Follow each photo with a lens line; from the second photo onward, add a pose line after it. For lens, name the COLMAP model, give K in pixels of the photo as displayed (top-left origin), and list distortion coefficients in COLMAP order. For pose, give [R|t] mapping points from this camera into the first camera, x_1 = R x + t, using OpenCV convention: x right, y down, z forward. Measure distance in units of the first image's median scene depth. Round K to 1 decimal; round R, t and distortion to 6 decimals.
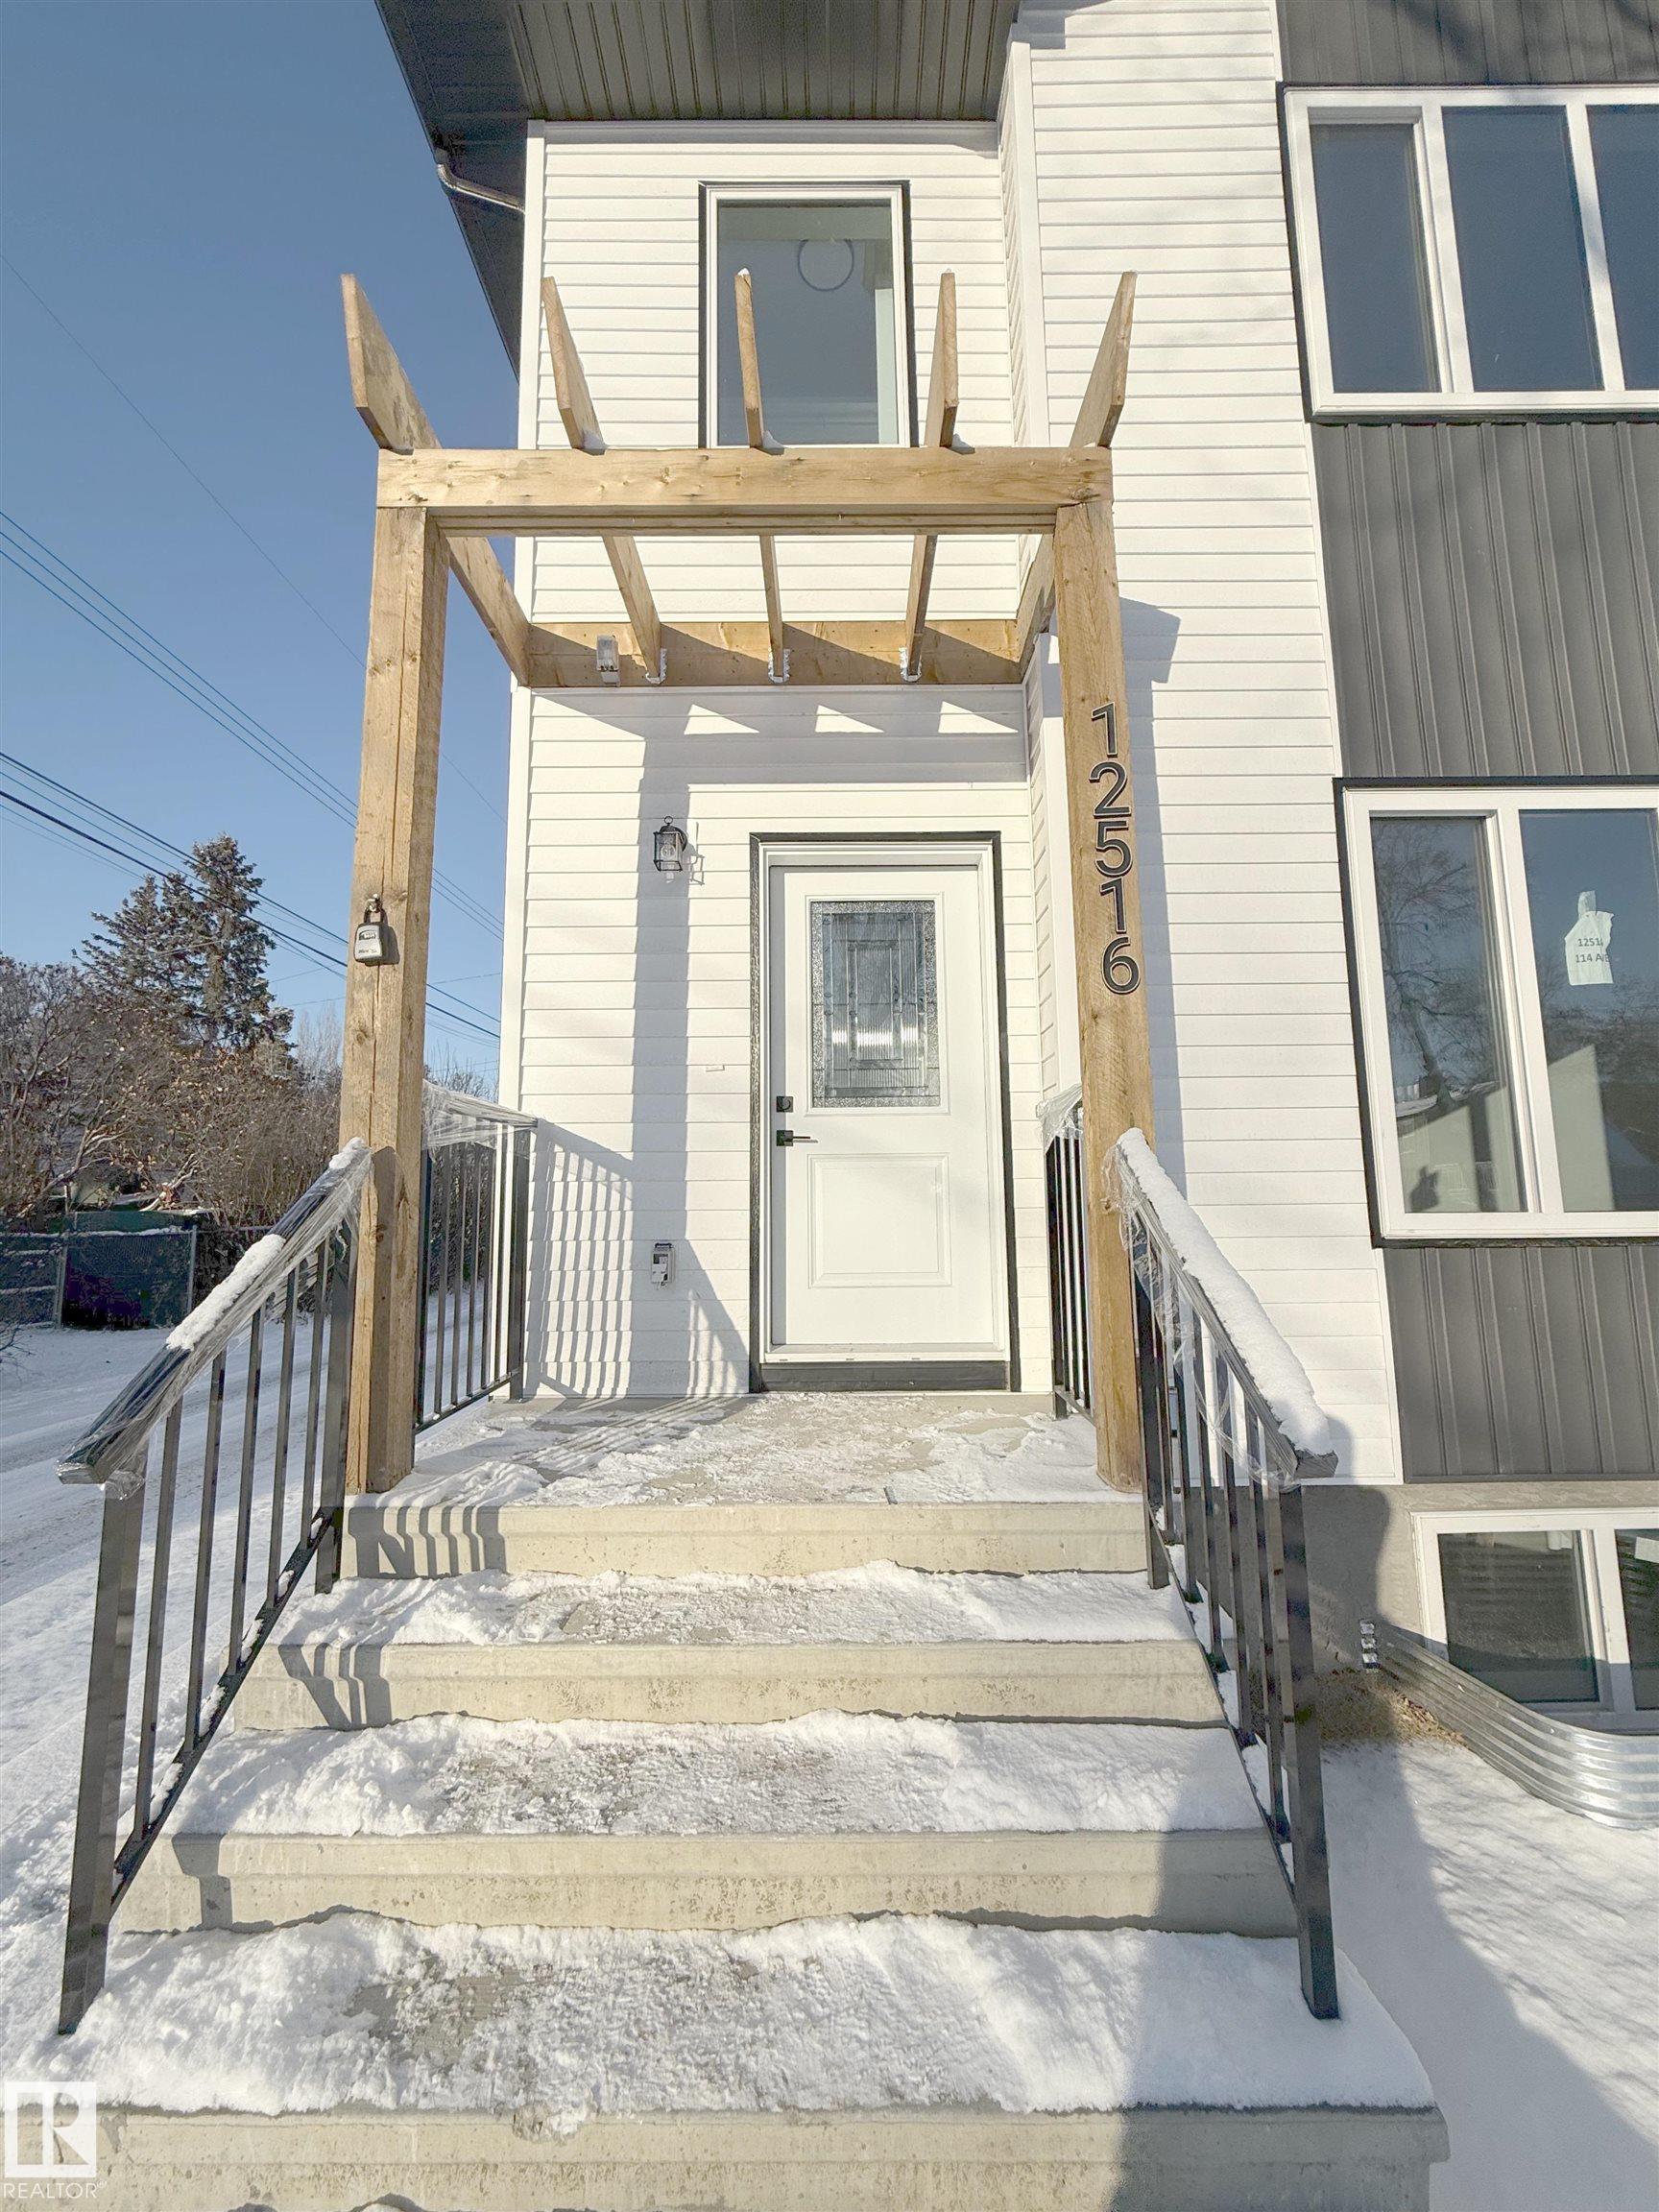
lens RADIAL K [[875.4, 0, 828.7], [0, 875.4, 1105.7], [0, 0, 1]] dist [-0.002484, 0.000042]
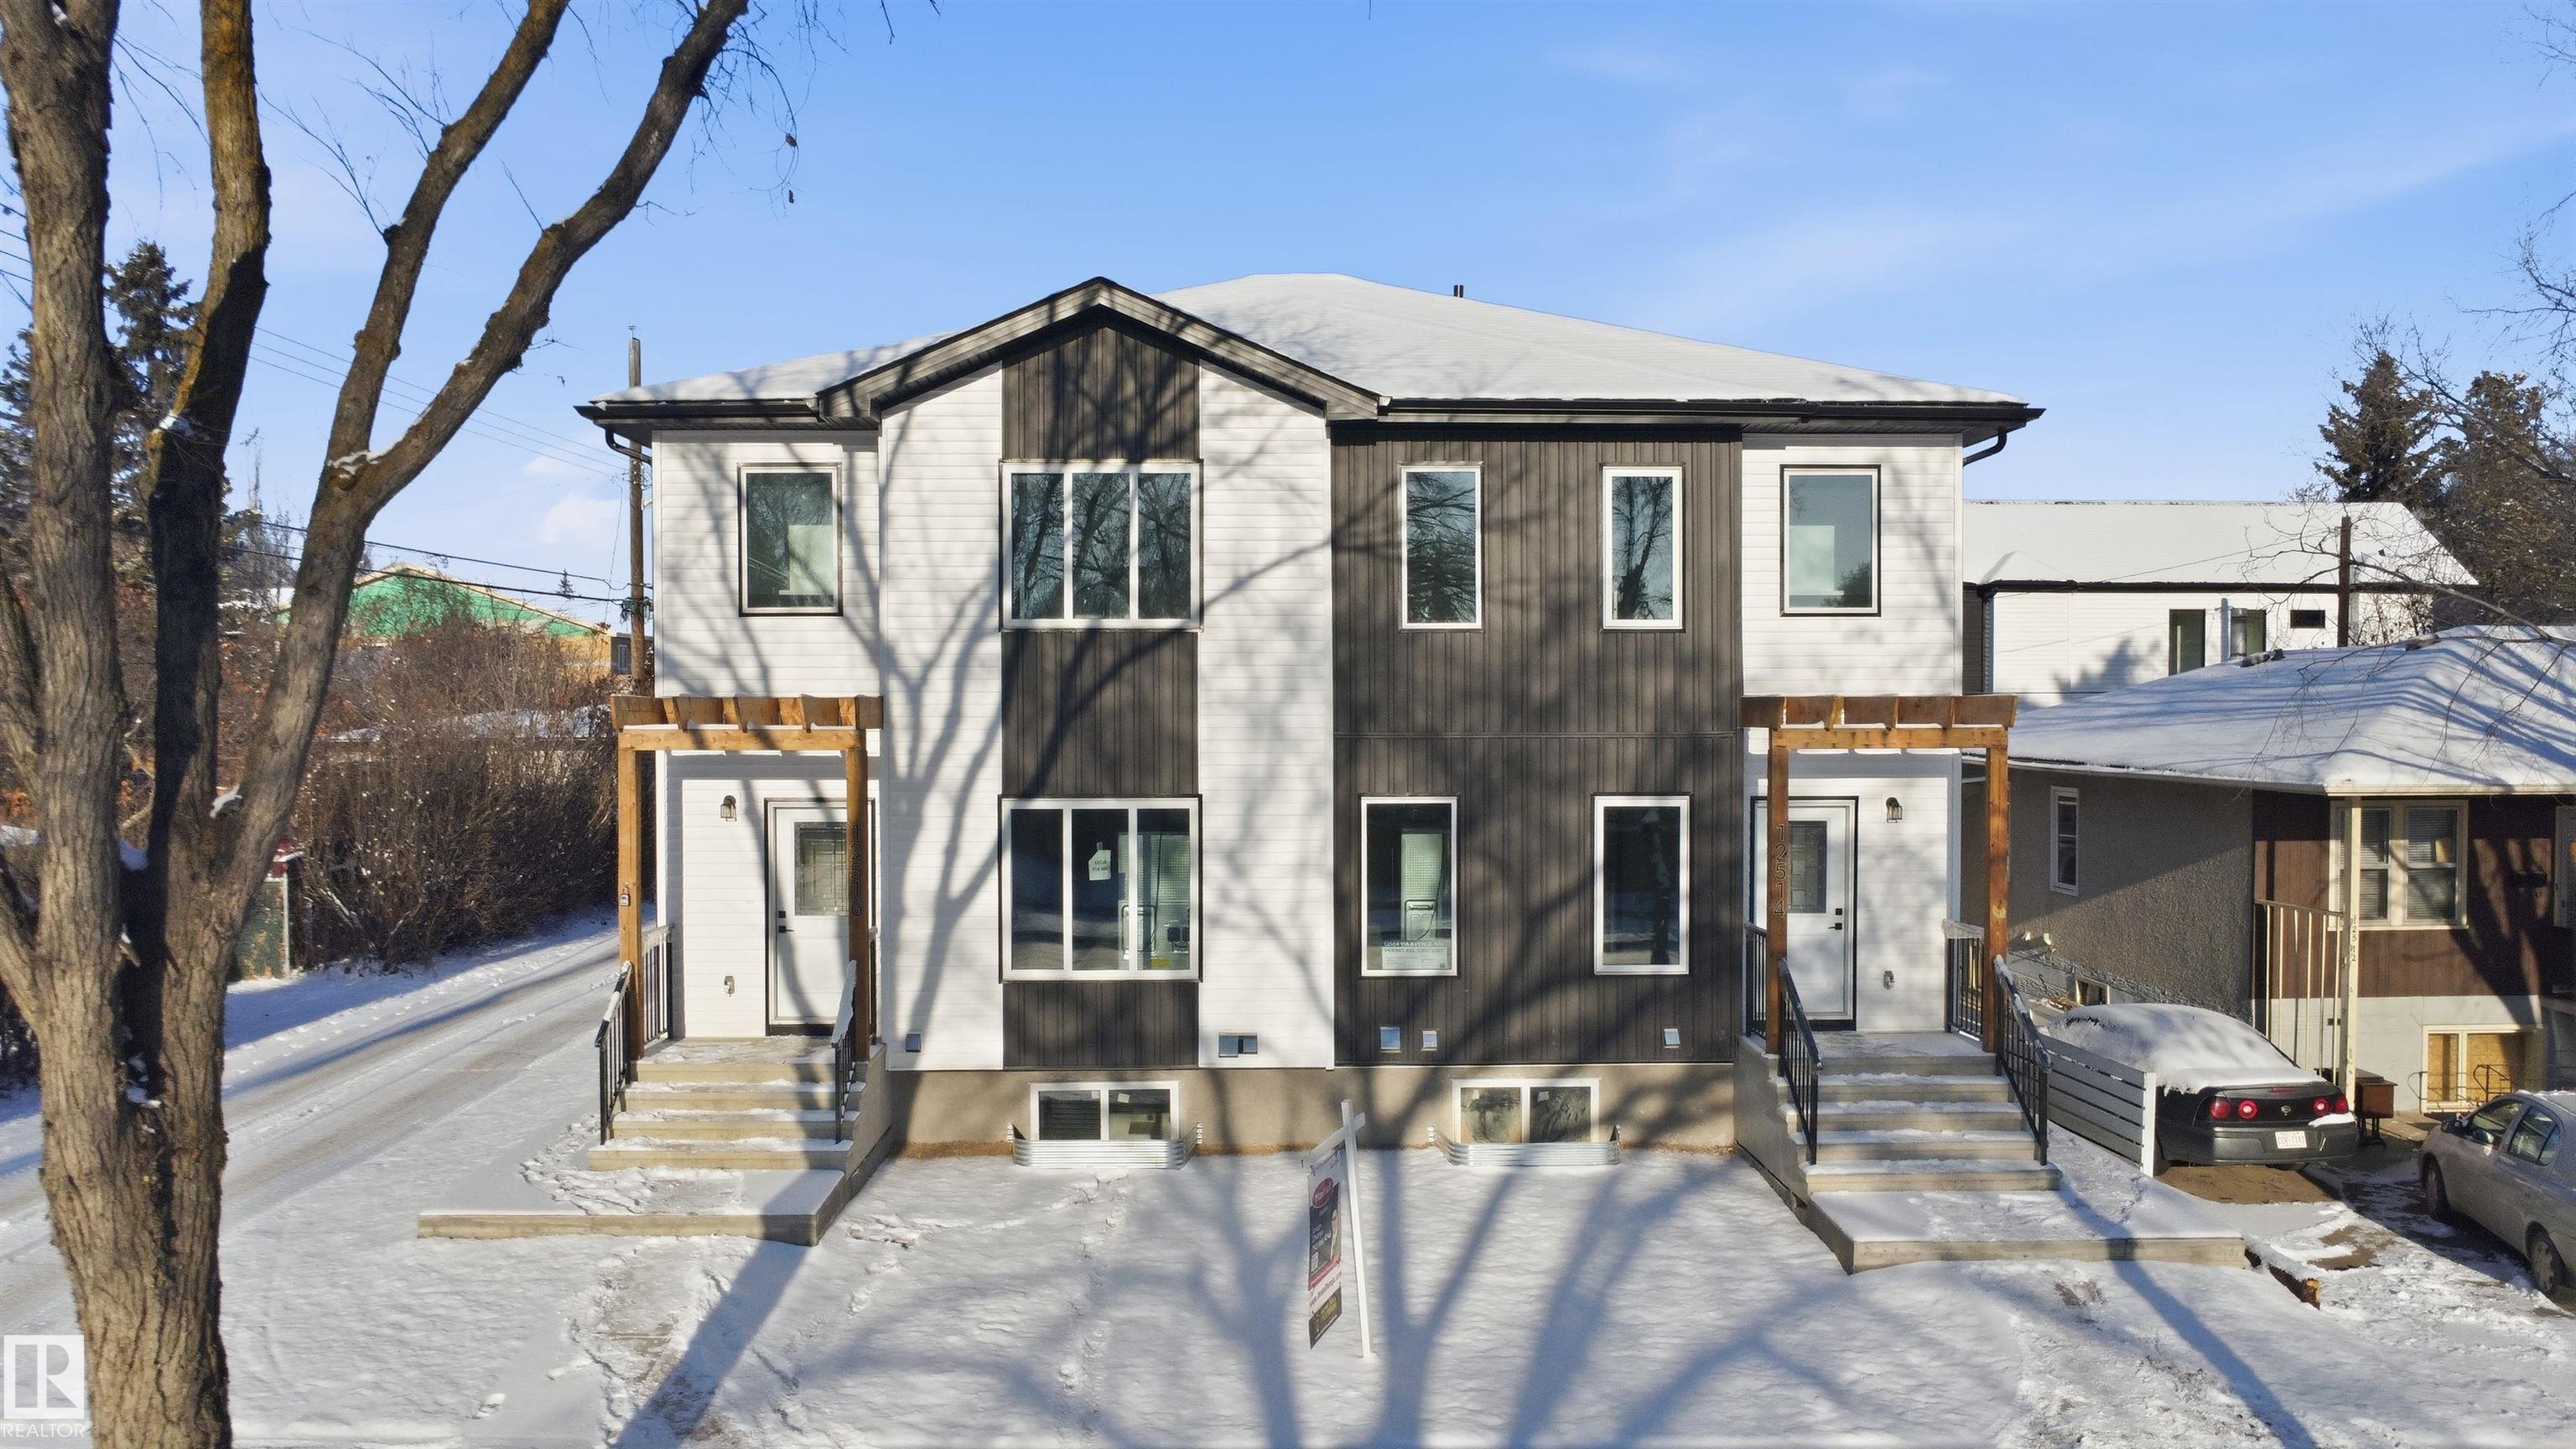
lens RADIAL K [[1895.3, 0, 1275.4], [0, 1895.3, 728.3], [0, 0, 1]] dist [-0.031687, -0.003103]
pose [[0.999730, 0.008339, 0.021703, 1.167432], [-0.011165, 0.990977, 0.133566, -1.199503], [-0.020393, -0.133772, 0.990802, -4.001589]]
